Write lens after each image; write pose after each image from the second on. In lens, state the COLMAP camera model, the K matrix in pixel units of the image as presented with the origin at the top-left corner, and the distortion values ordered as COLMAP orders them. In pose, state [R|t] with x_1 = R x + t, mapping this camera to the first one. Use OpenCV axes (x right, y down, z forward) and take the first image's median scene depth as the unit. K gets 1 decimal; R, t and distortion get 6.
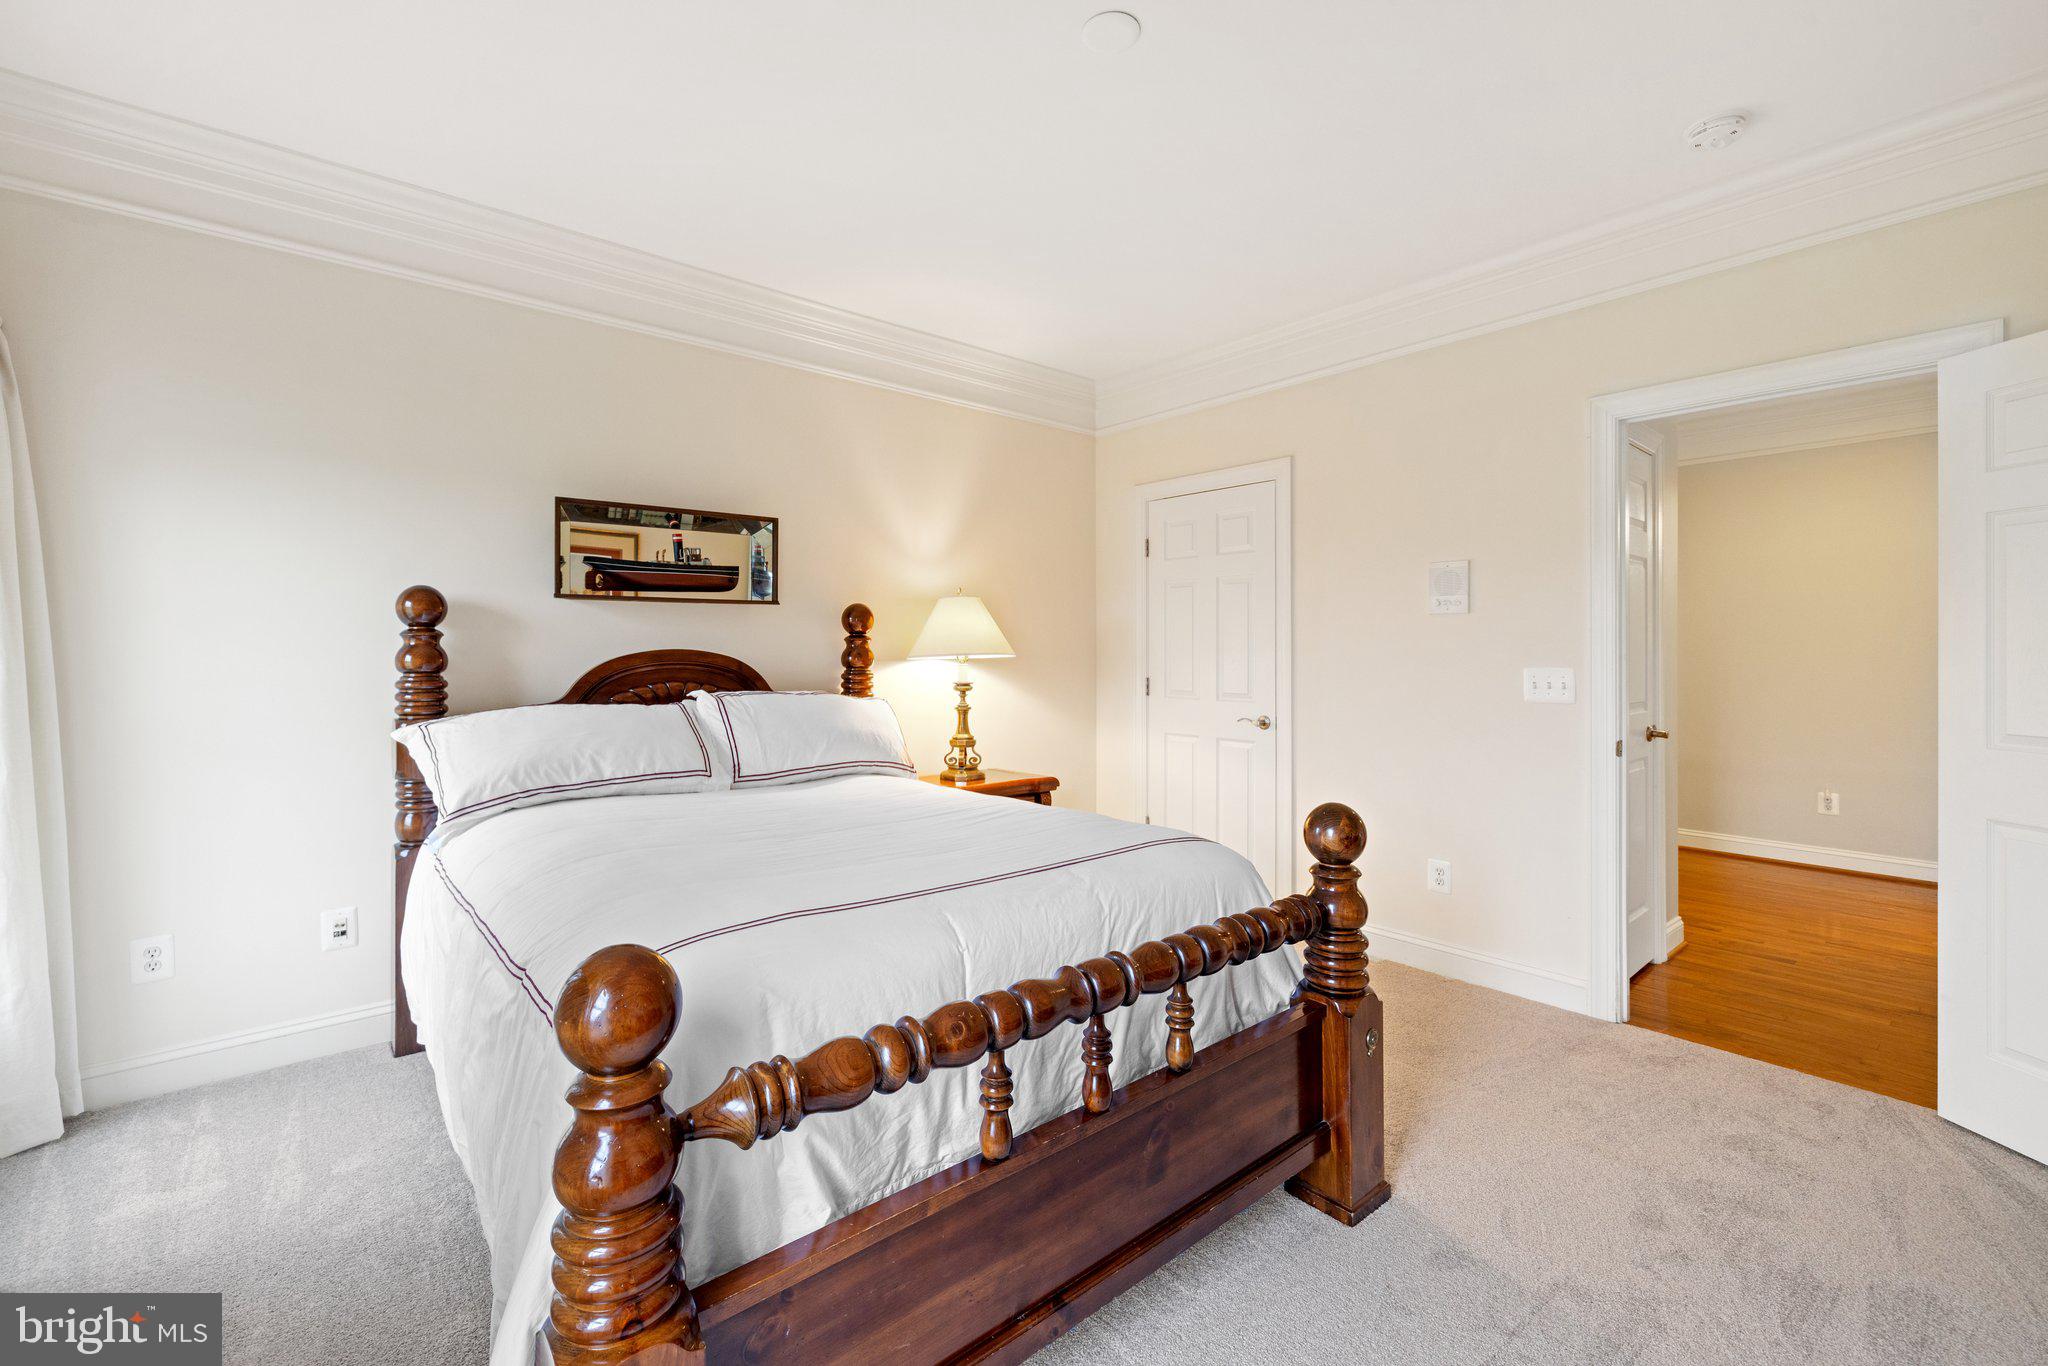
lens RADIAL K [[862.4, 0, 994.8], [0, 862.4, 660.3], [0, 0, 1]] dist [0.000138, 0.000151]
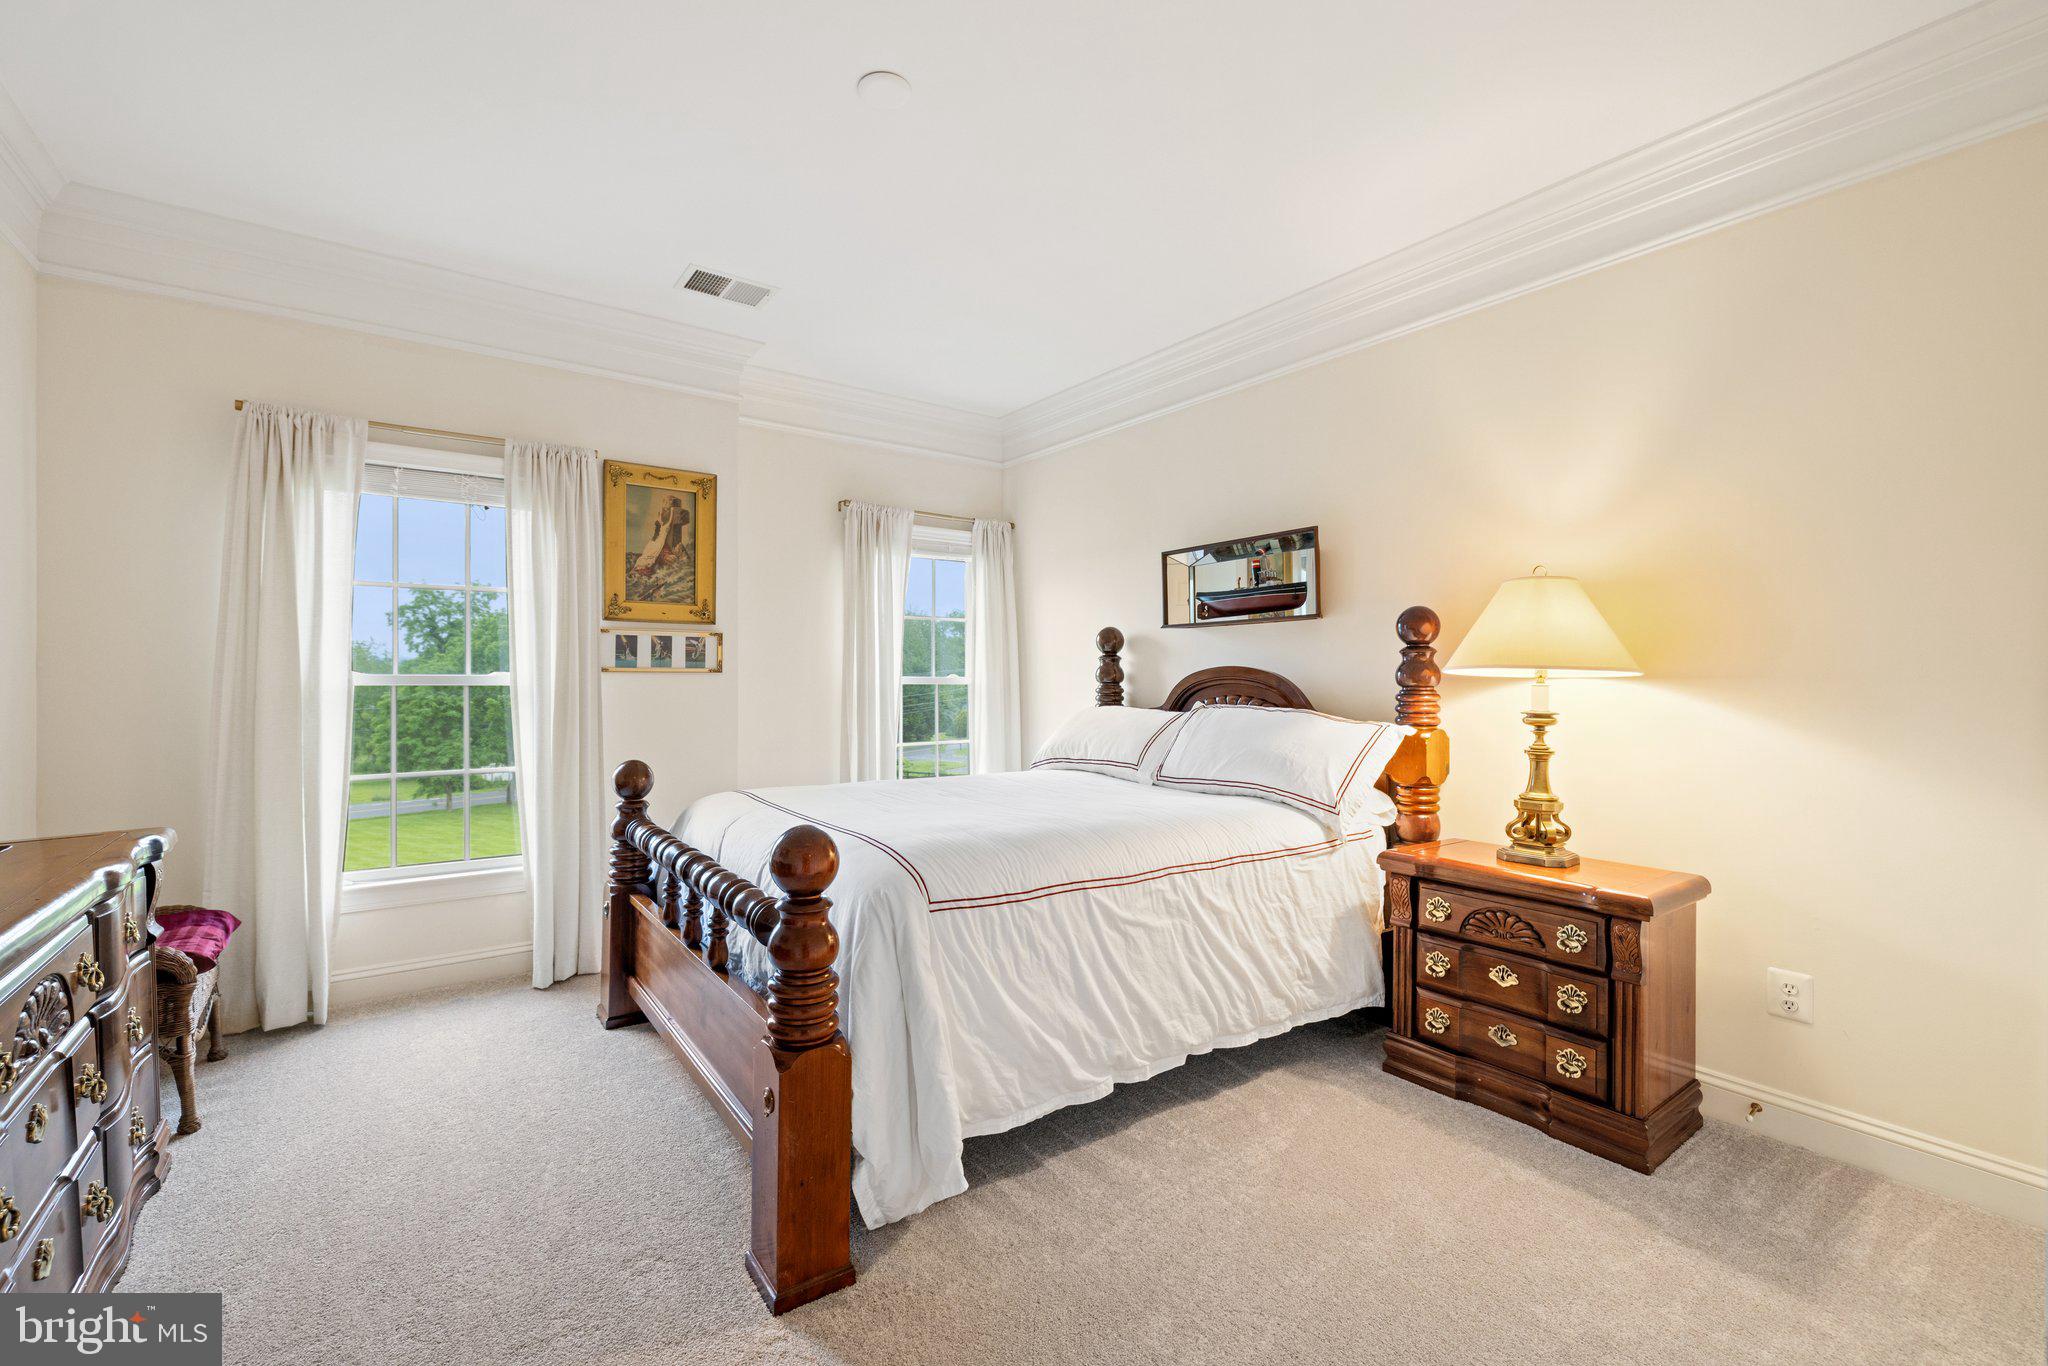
lens RADIAL K [[862.4, 0, 994.8], [0, 862.4, 660.3], [0, 0, 1]] dist [0.000138, 0.000151]
pose [[-0.098061, -0.021202, -0.994955, 0.729126], [-0.012002, 0.999726, -0.020121, 0.005814], [0.995108, 0.009969, -0.098289, 0.750579]]
